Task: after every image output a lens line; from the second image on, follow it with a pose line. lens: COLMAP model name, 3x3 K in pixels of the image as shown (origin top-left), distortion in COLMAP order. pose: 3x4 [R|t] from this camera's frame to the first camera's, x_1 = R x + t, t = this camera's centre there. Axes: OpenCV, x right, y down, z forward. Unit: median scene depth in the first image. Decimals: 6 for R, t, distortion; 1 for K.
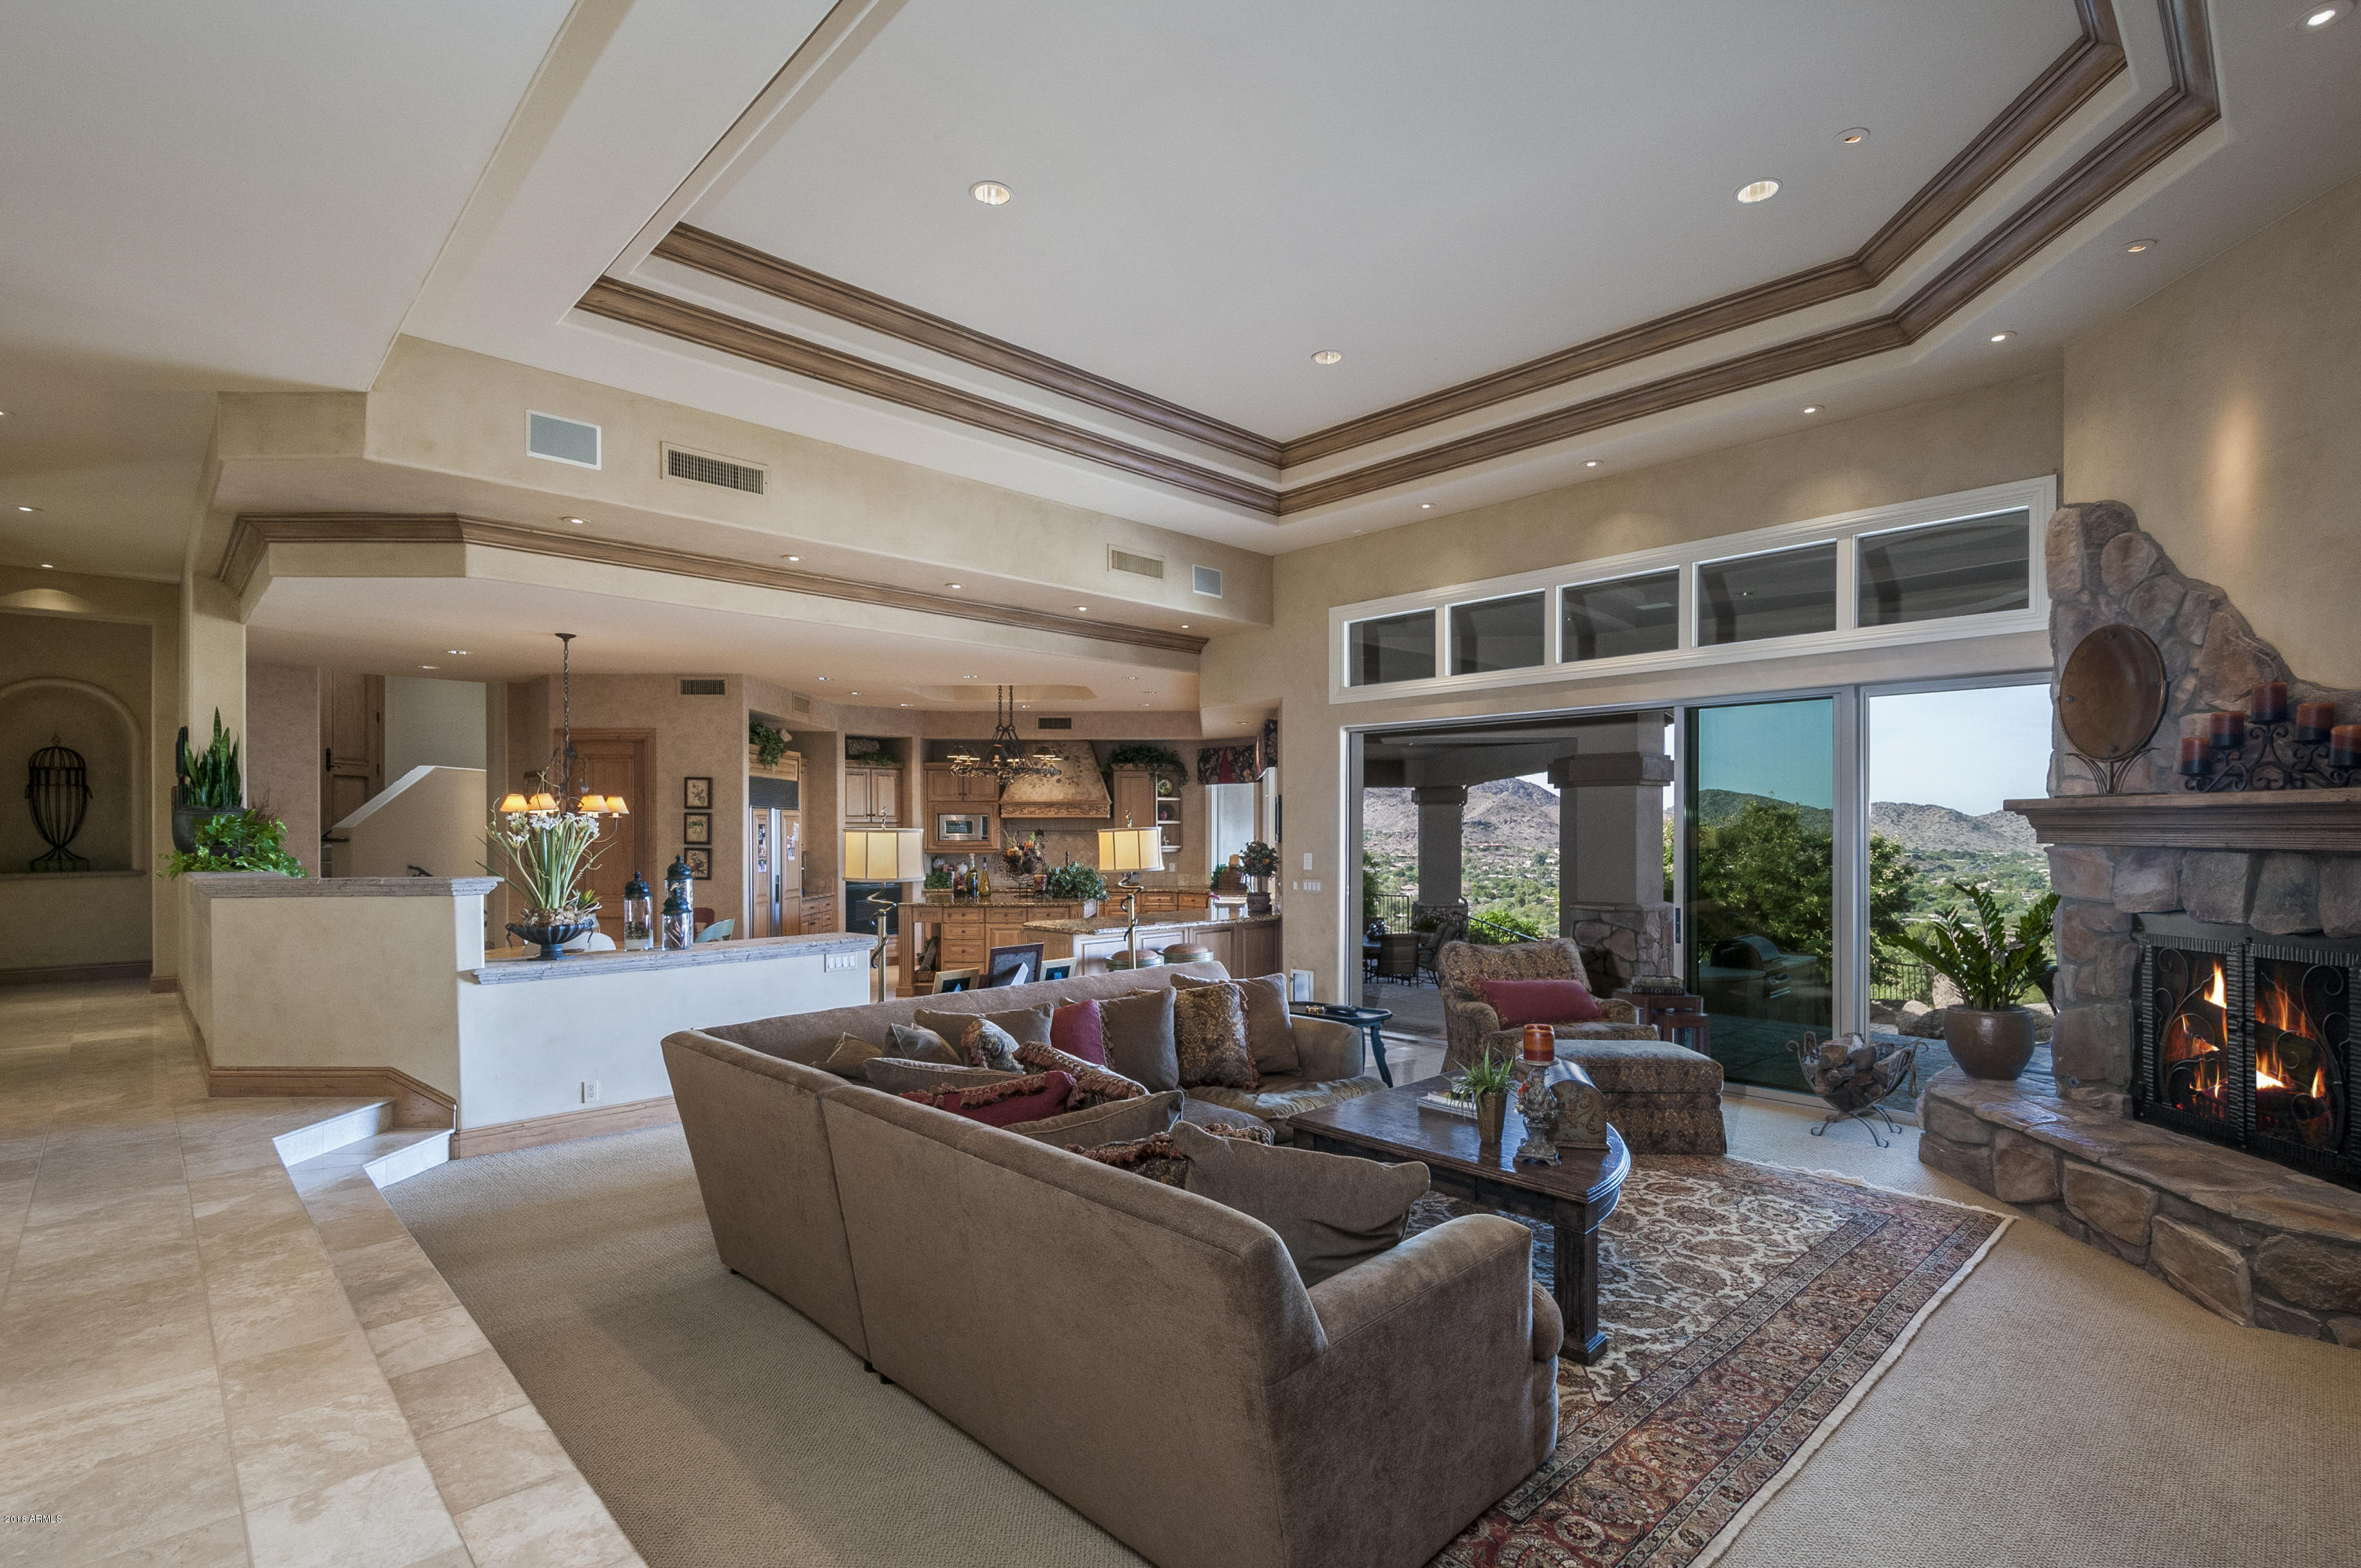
lens RADIAL K [[1092.6, 0, 1176.7], [0, 1092.6, 829.3], [0, 0, 1]] dist [0.000778, -0.000312]
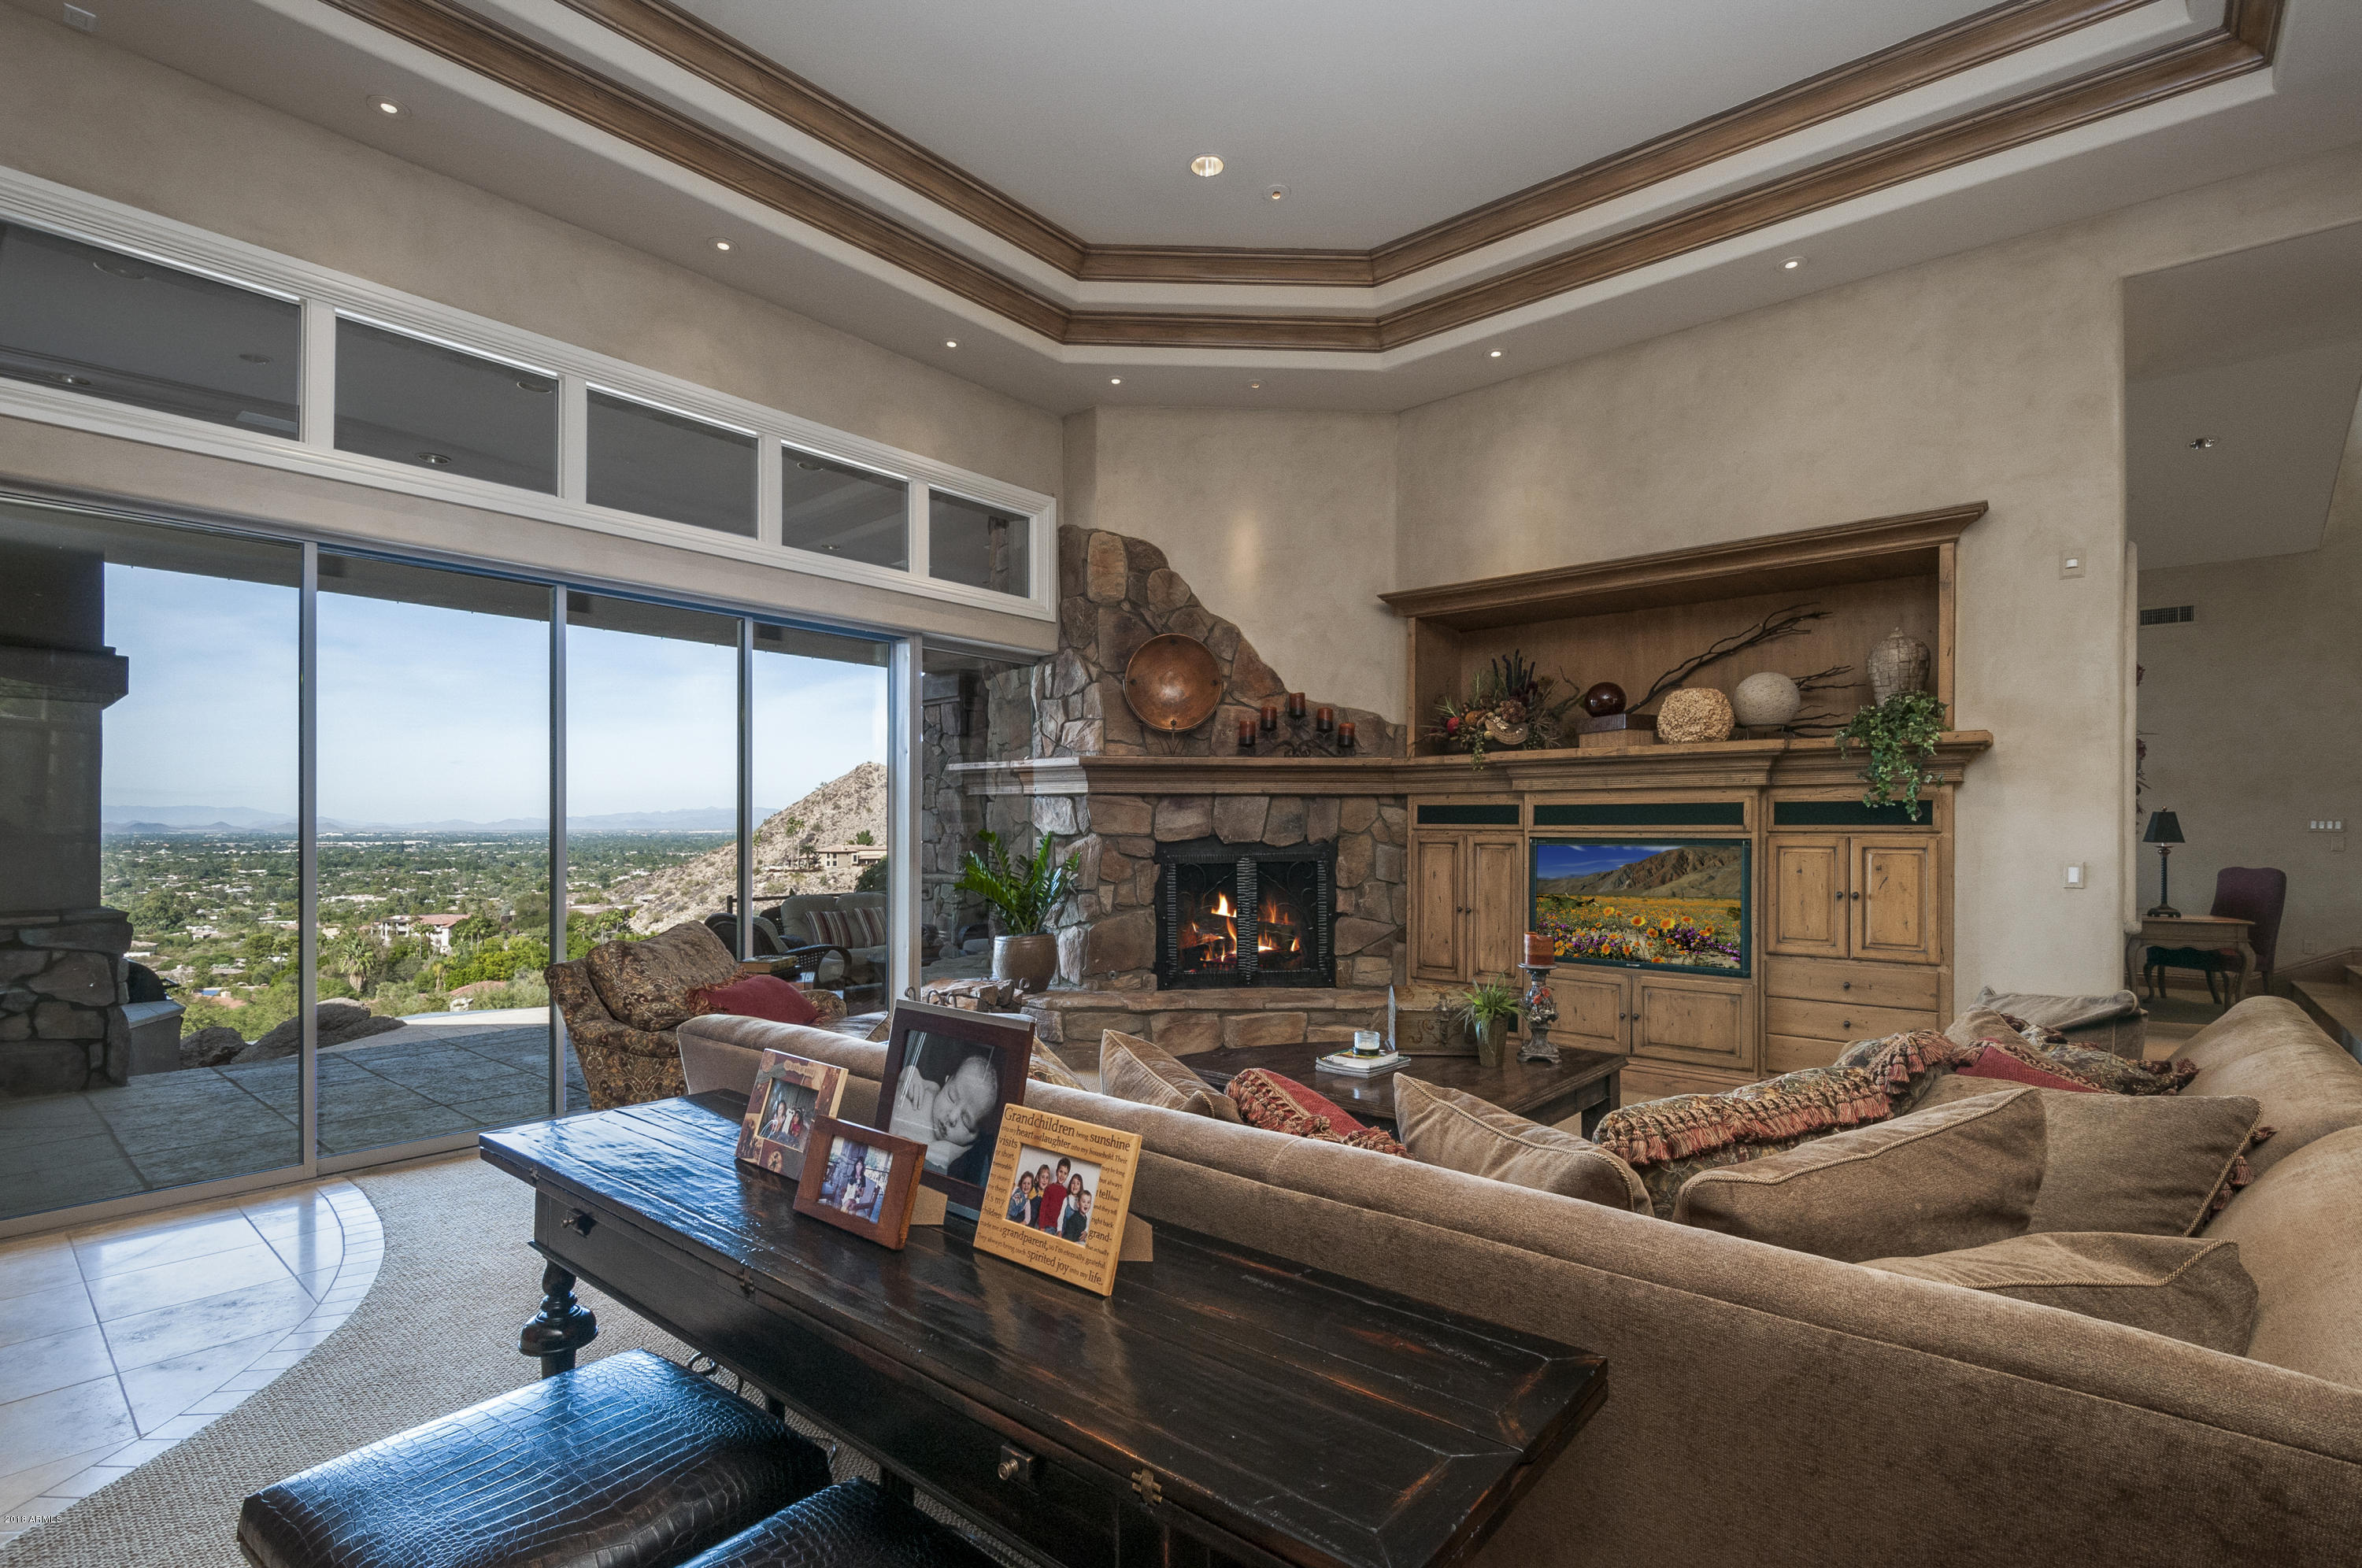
lens RADIAL K [[1093.1, 0, 1167.1], [0, 1093.1, 829.8], [0, 0, 1]] dist [0.000778, -0.000312]
pose [[-0.116247, 0.003274, 0.993215, -0.495027], [0.000573, 0.999995, -0.003229, 0.063640], [-0.993220, 0.000194, -0.116248, 1.115001]]
